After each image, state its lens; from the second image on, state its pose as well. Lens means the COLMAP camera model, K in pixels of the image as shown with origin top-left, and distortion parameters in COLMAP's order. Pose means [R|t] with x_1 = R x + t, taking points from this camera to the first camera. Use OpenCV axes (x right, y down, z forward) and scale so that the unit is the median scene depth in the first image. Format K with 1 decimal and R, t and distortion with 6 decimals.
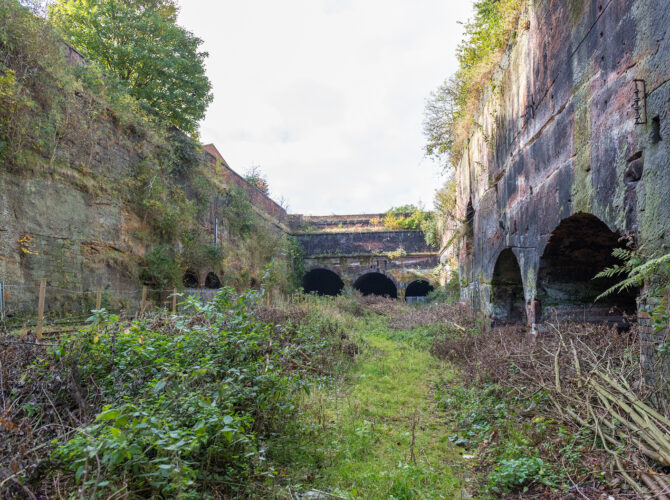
lens RADIAL K [[511.8, 0, 335.0], [0, 511.8, 250.0], [0, 0, 1]] dist [0.006729, 0.003483]
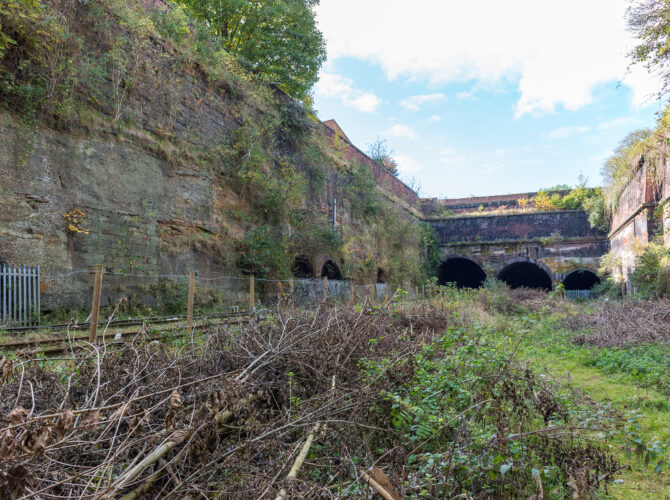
lens RADIAL K [[511.8, 0, 335.0], [0, 511.8, 250.0], [0, 0, 1]] dist [0.006729, 0.003483]
pose [[0.965717, -0.013106, -0.259266, -0.006748], [0.016912, 0.999779, 0.012455, 0.013157], [0.259045, -0.016413, 0.965726, 0.145139]]
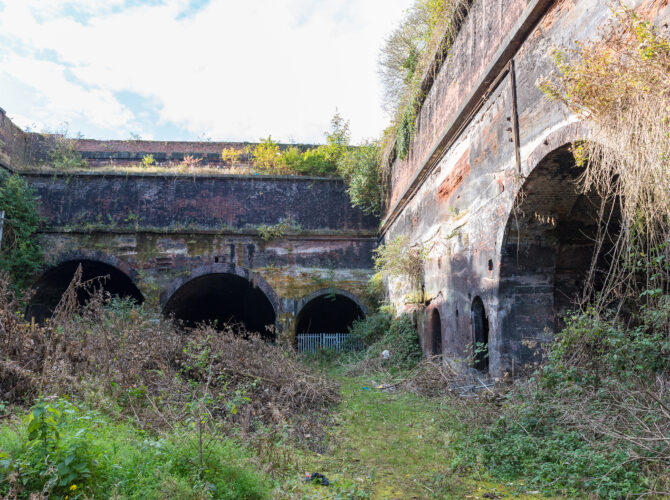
lens RADIAL K [[511.8, 0, 335.0], [0, 511.8, 250.0], [0, 0, 1]] dist [0.006729, 0.003483]
pose [[0.980203, 0.047796, 0.192141, 0.132522], [-0.030808, 0.995424, -0.090450, 0.092838], [-0.195585, 0.082740, 0.977190, 0.900548]]
